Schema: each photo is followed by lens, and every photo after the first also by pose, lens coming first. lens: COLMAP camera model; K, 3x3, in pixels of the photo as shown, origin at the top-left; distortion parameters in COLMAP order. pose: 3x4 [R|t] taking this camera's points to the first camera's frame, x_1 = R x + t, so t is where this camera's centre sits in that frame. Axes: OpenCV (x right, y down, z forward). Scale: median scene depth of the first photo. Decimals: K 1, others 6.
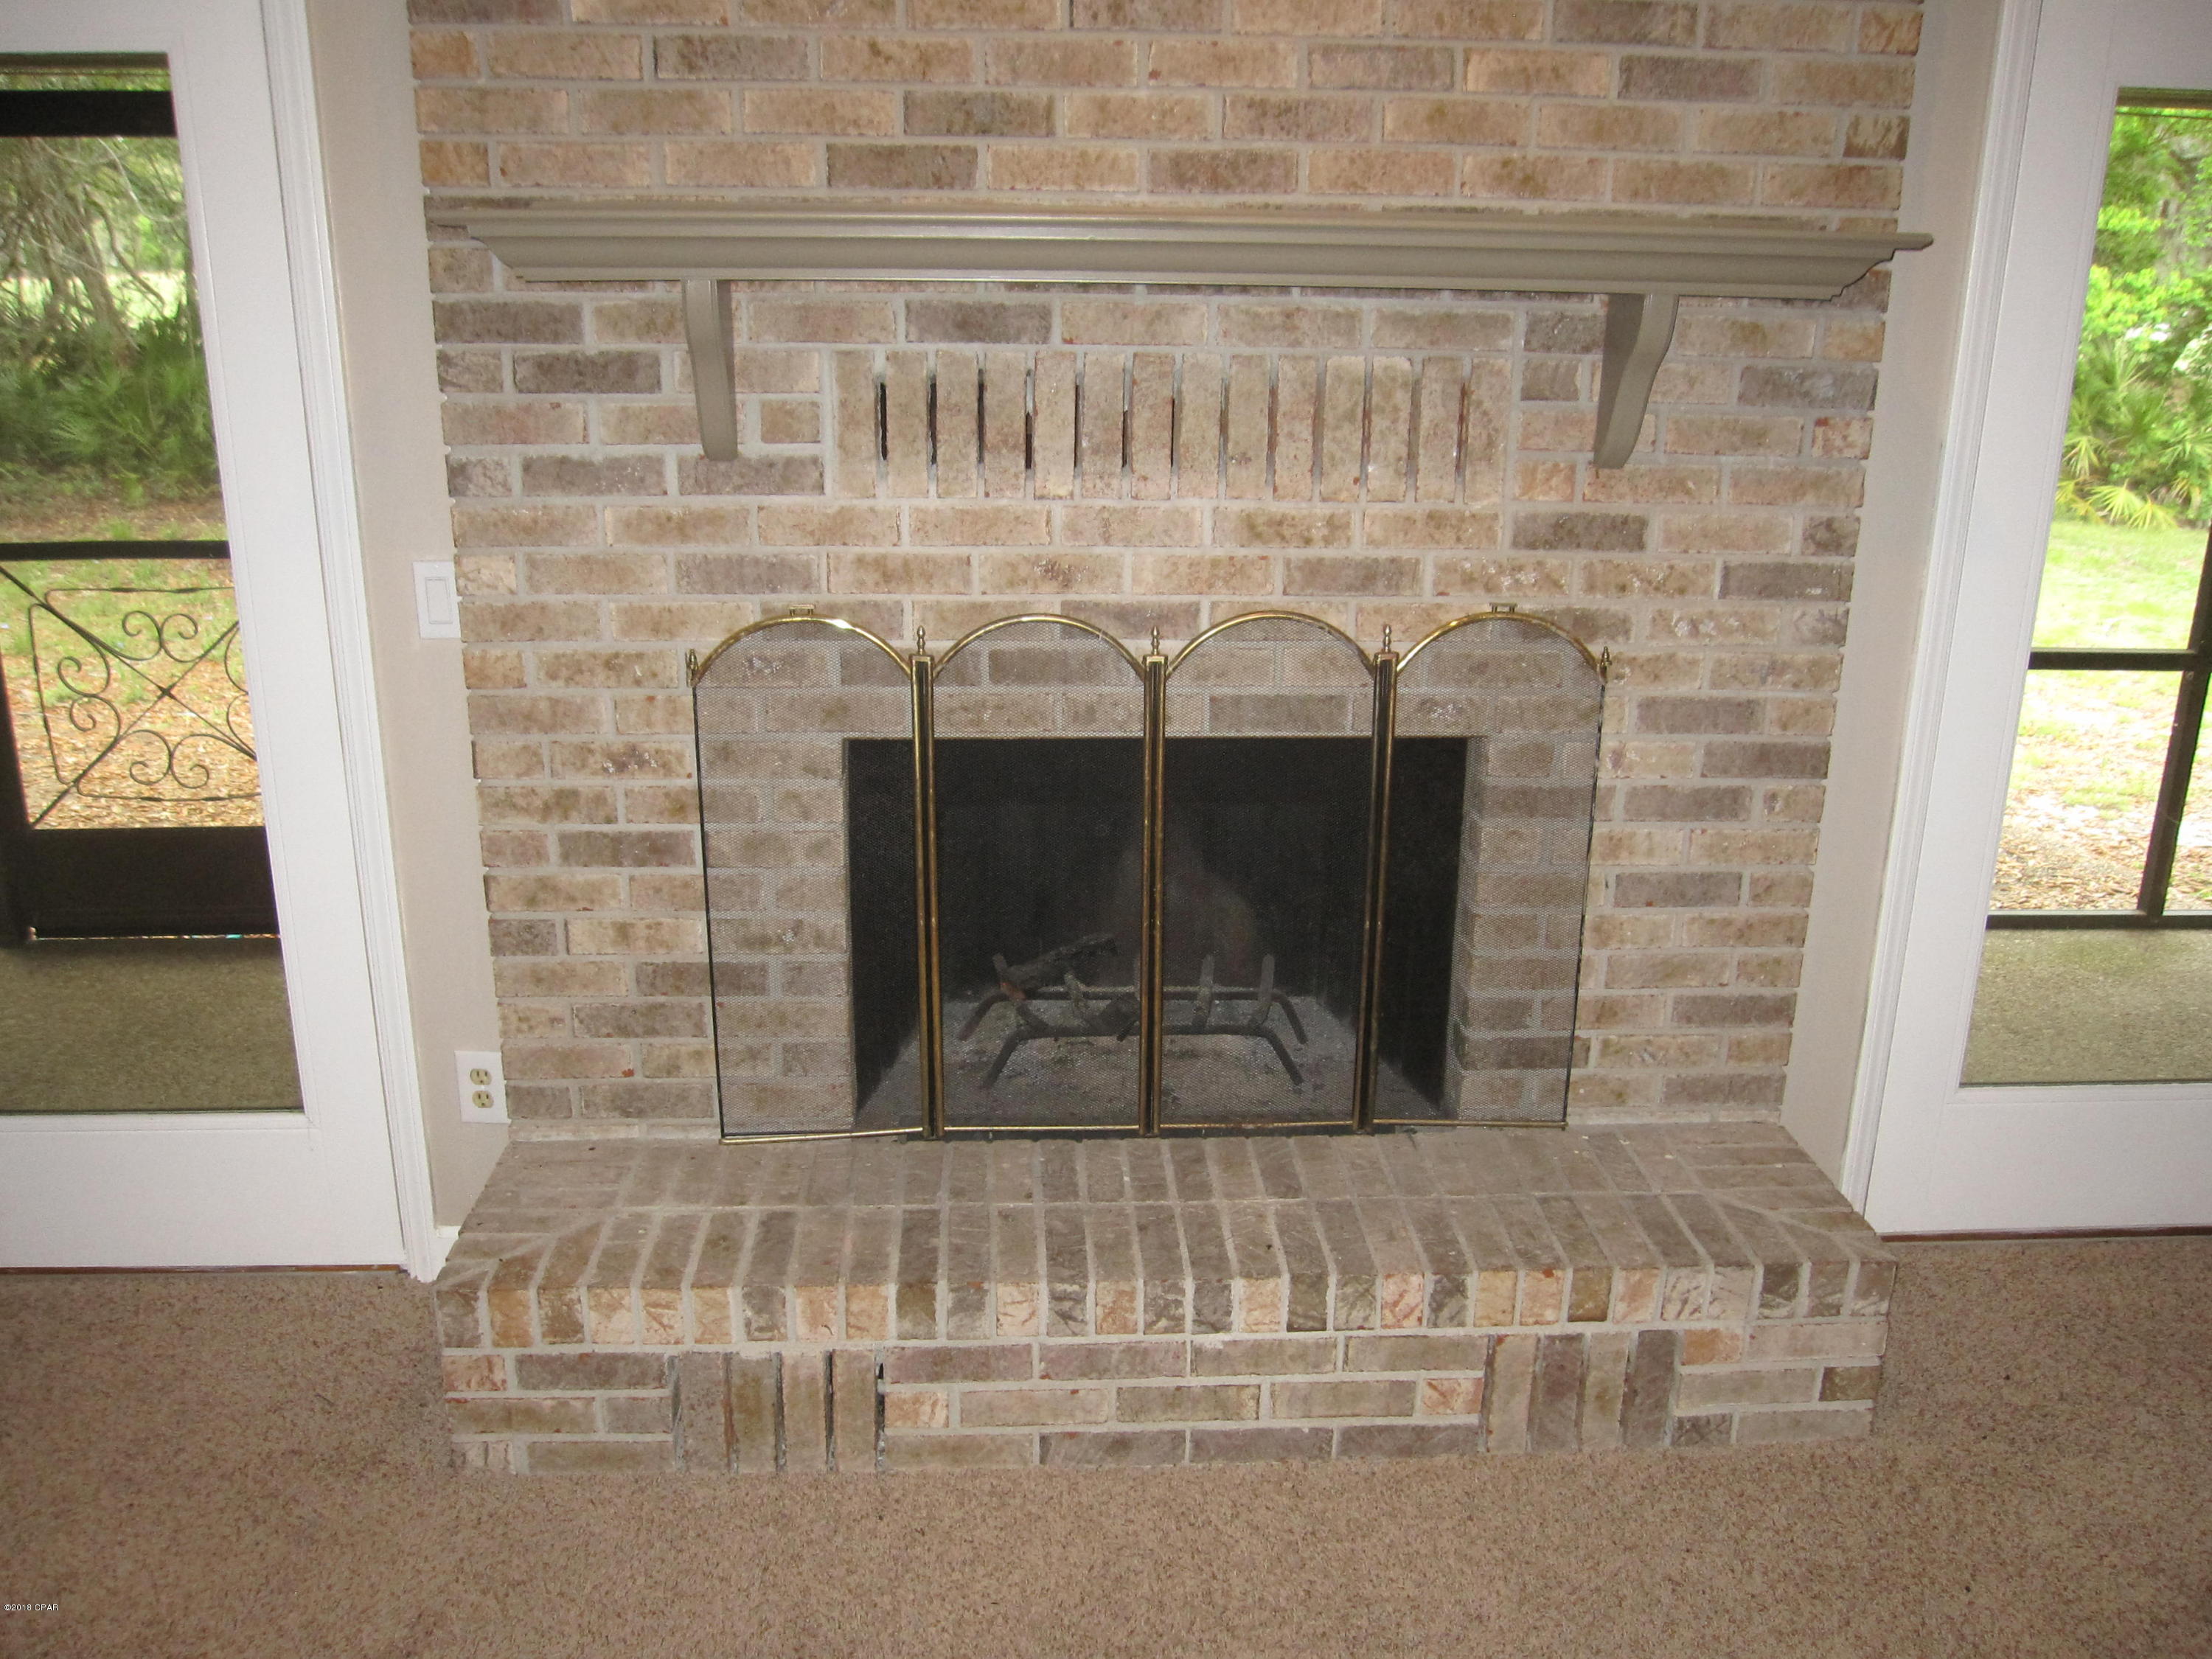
lens RADIAL K [[1836.4, 0, 1106.9], [0, 1836.4, 856.2], [0, 0, 1]] dist [-0.082562, 0.055897]
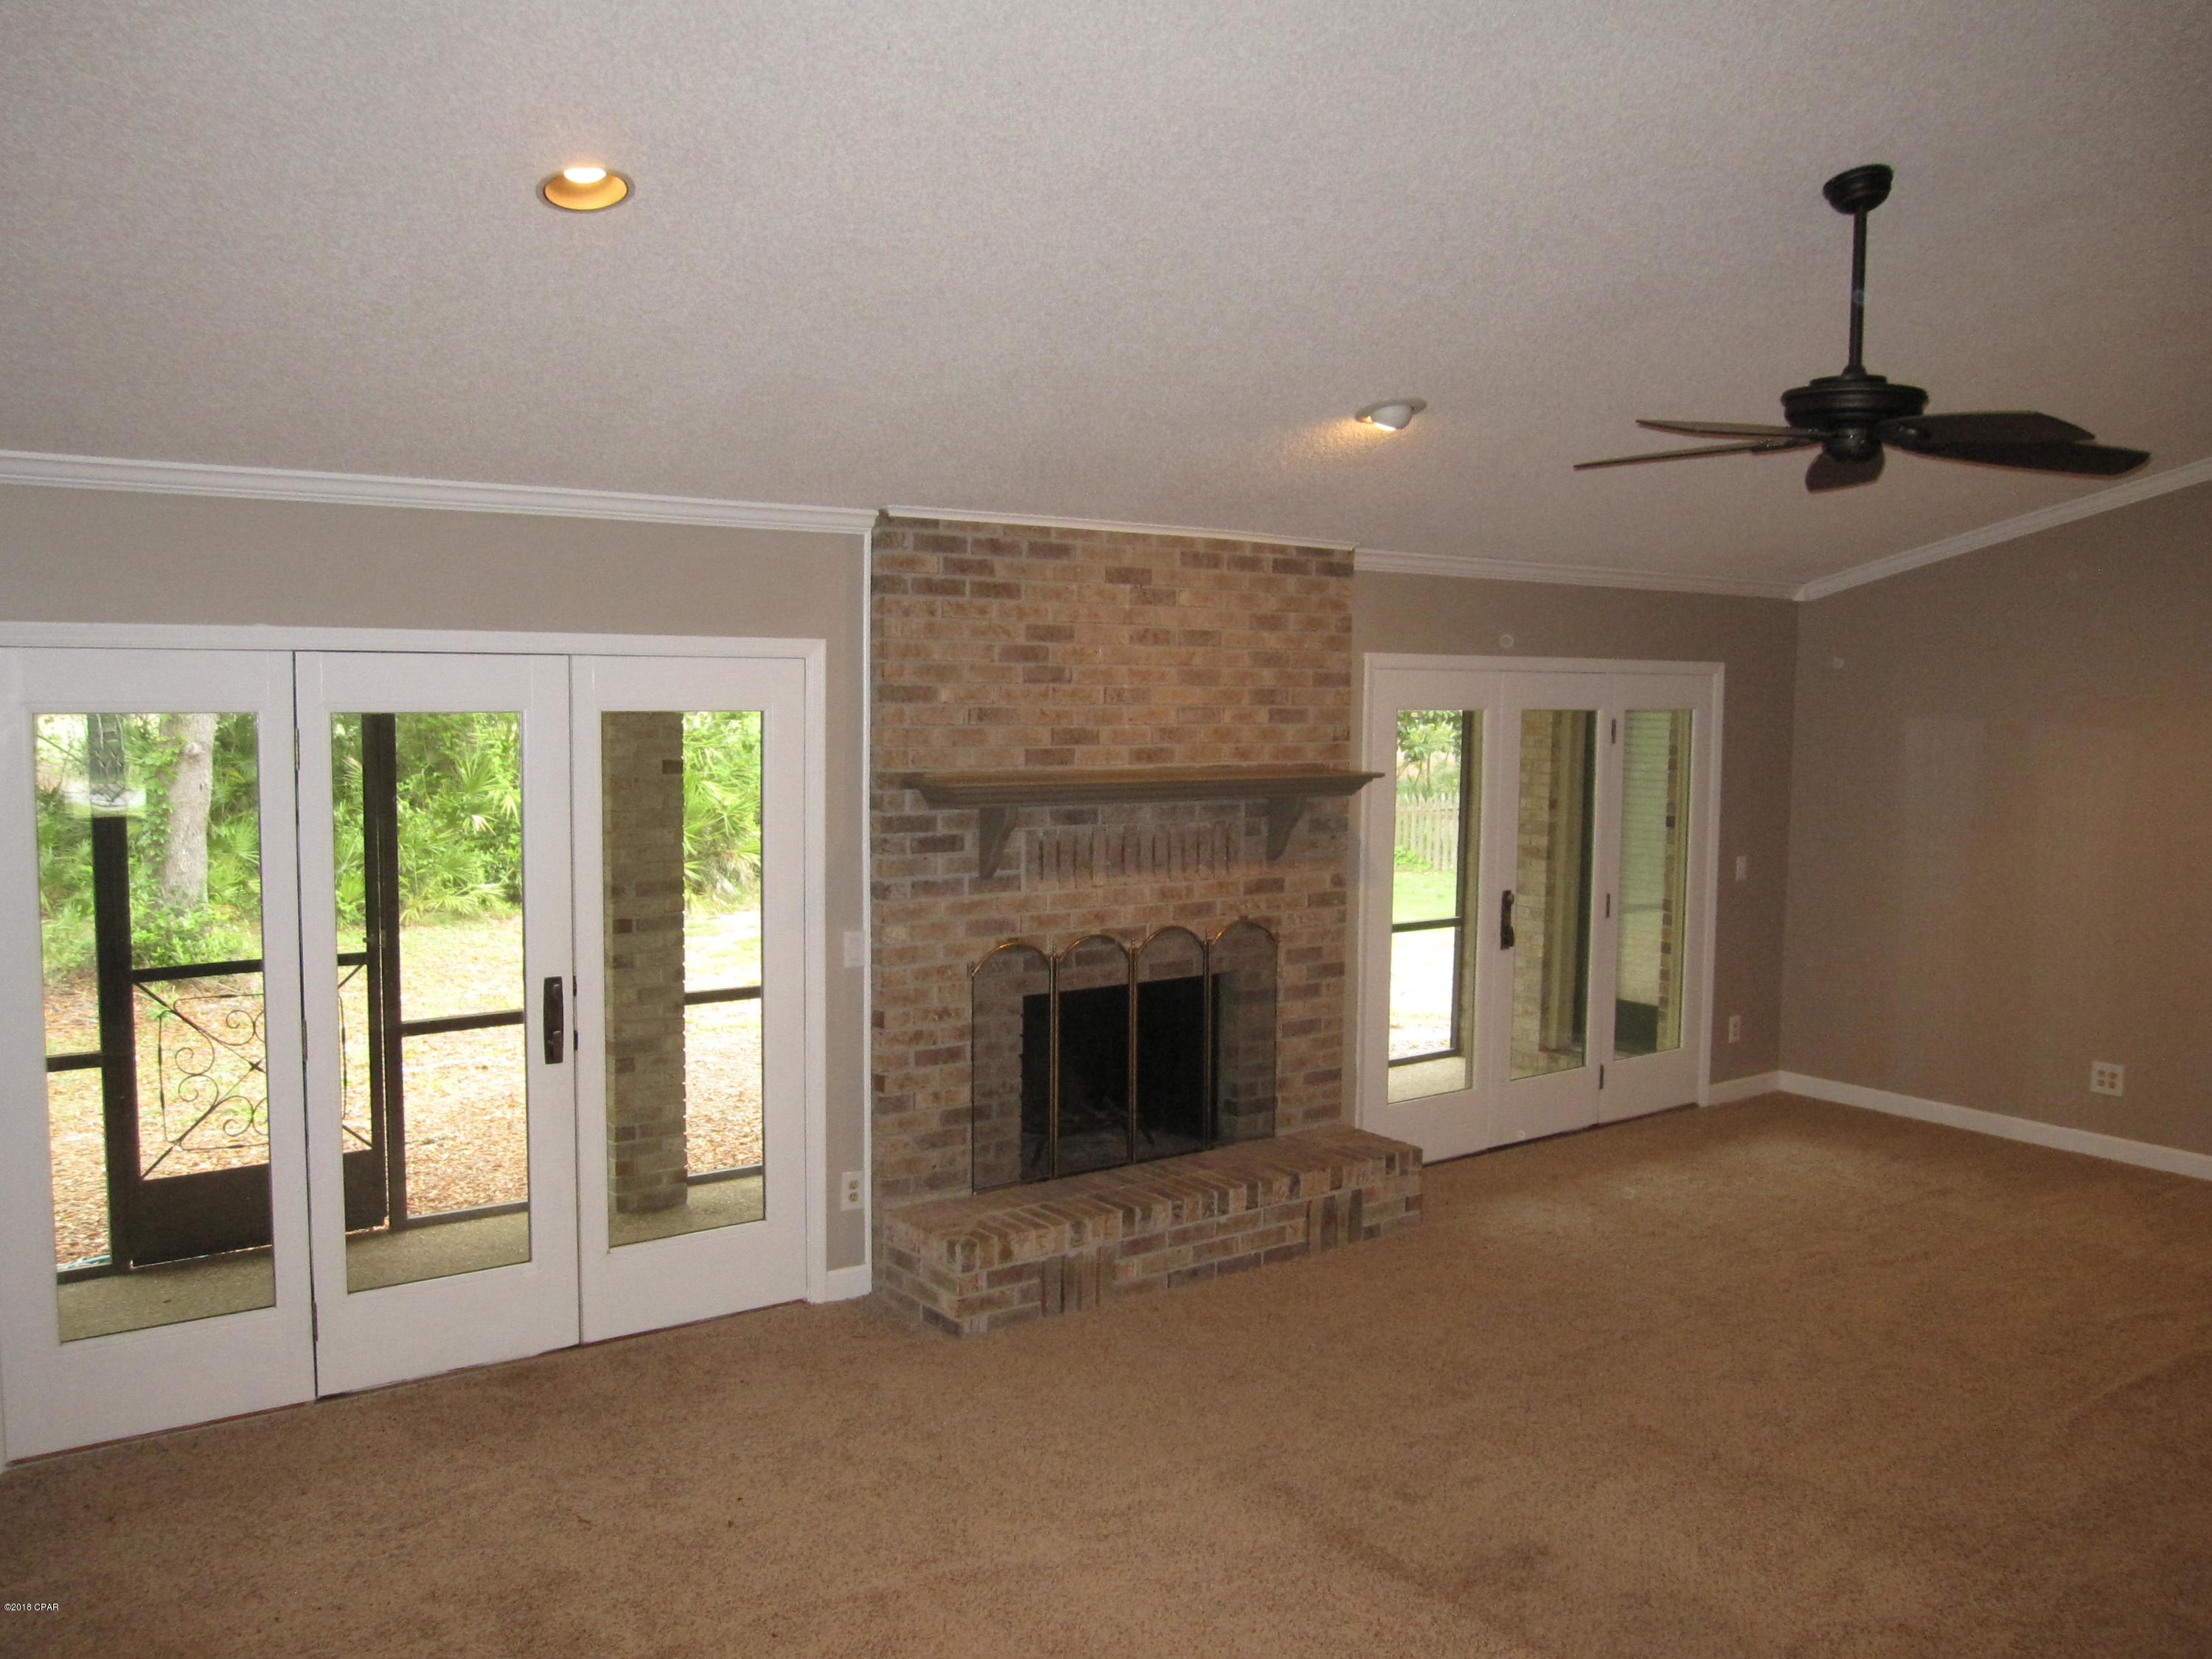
lens RADIAL K [[1836.4, 0, 1106.9], [0, 1836.4, 856.2], [0, 0, 1]] dist [-0.082562, 0.055897]
pose [[0.827637, -0.054227, 0.558639, -1.373916], [0.169320, 0.973073, -0.156395, 0.146706], [-0.535115, 0.224026, 0.814533, -0.988762]]
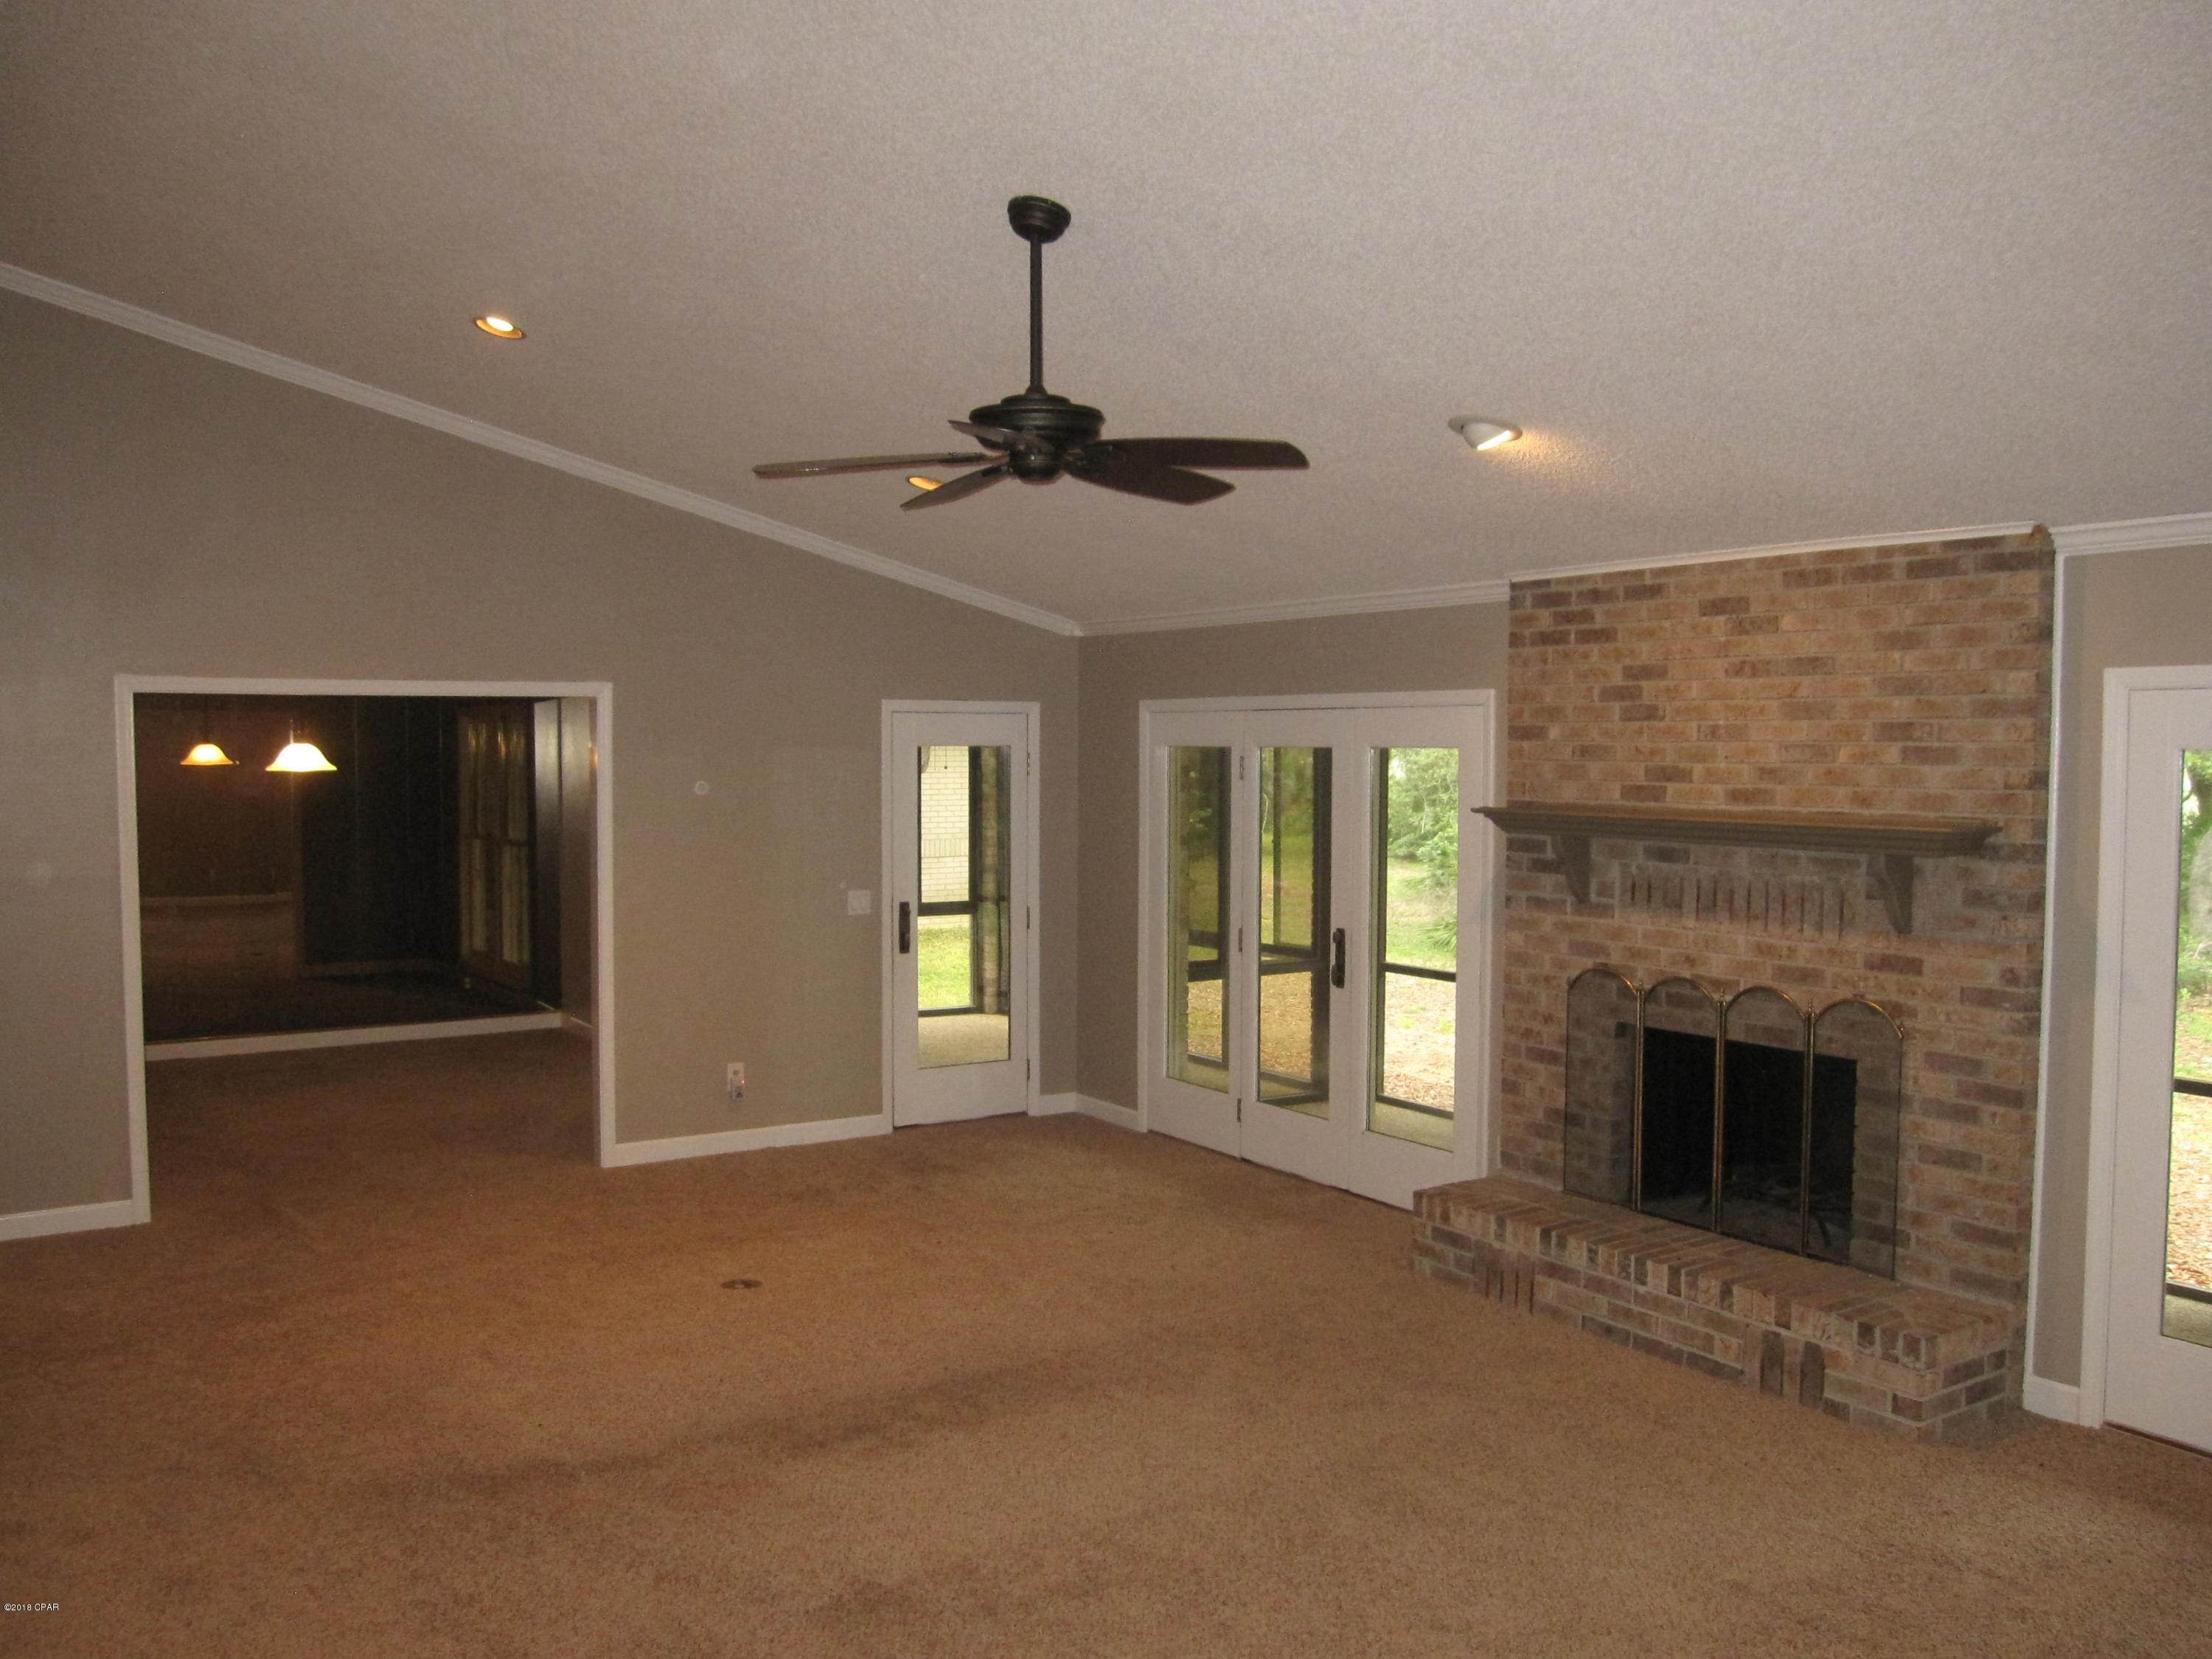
lens RADIAL K [[1838.4, 0, 1112.4], [0, 1838.4, 863.0], [0, 0, 1]] dist [-0.081402, 0.053284]
pose [[0.499464, 0.043909, -0.865221, 1.625132], [-0.262671, 0.959378, -0.102944, 0.159100], [0.825554, 0.278685, 0.490709, -0.782084]]
